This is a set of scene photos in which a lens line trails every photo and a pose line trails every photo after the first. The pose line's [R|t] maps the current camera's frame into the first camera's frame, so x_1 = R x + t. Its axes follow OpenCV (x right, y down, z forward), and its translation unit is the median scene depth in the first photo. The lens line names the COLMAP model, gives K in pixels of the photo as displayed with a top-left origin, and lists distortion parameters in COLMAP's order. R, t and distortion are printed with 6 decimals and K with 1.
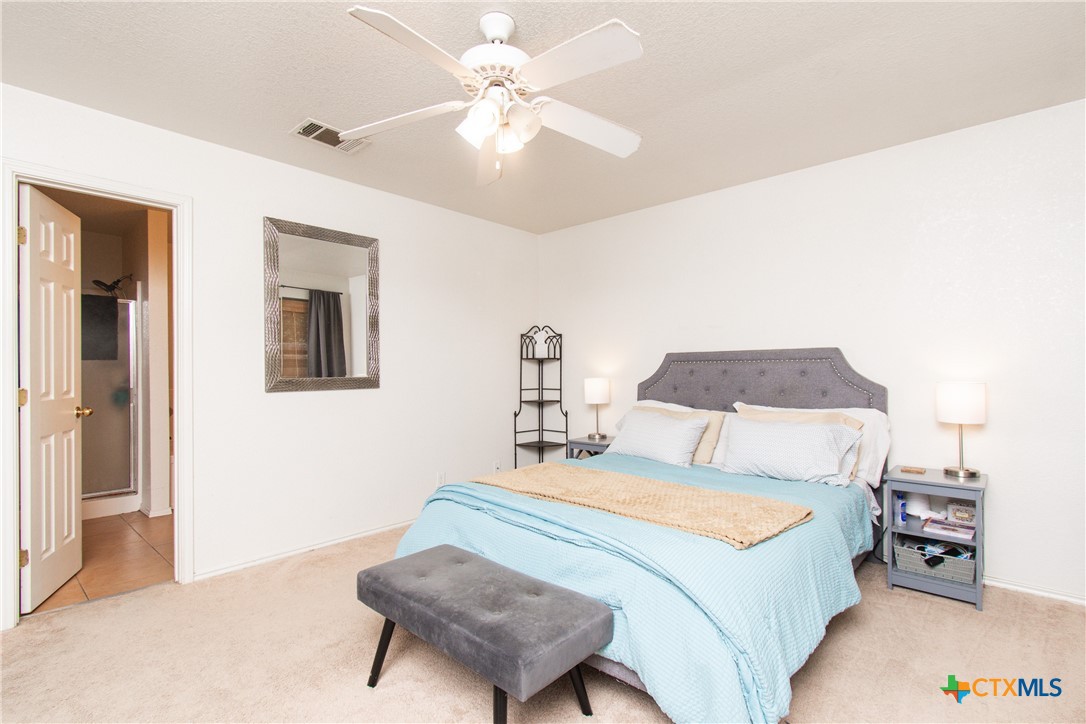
lens RADIAL K [[503.7, 0, 541.1], [0, 503.7, 367.9], [0, 0, 1]] dist [0.004364, -0.000999]
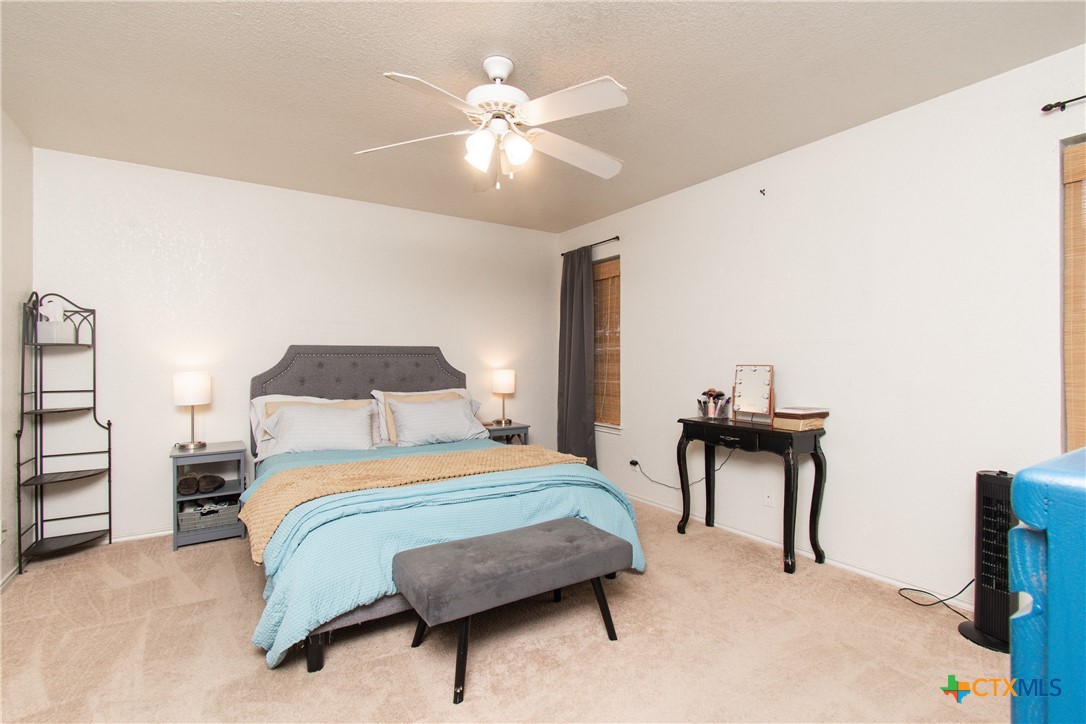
lens RADIAL K [[503.7, 0, 539.4], [0, 503.7, 362.6], [0, 0, 1]] dist [0.004364, -0.000999]
pose [[0.252286, 0.001124, 0.967652, -0.566454], [-0.004912, 0.999988, 0.000120, 0.002112], [-0.967640, -0.004784, 0.252289, 0.296134]]
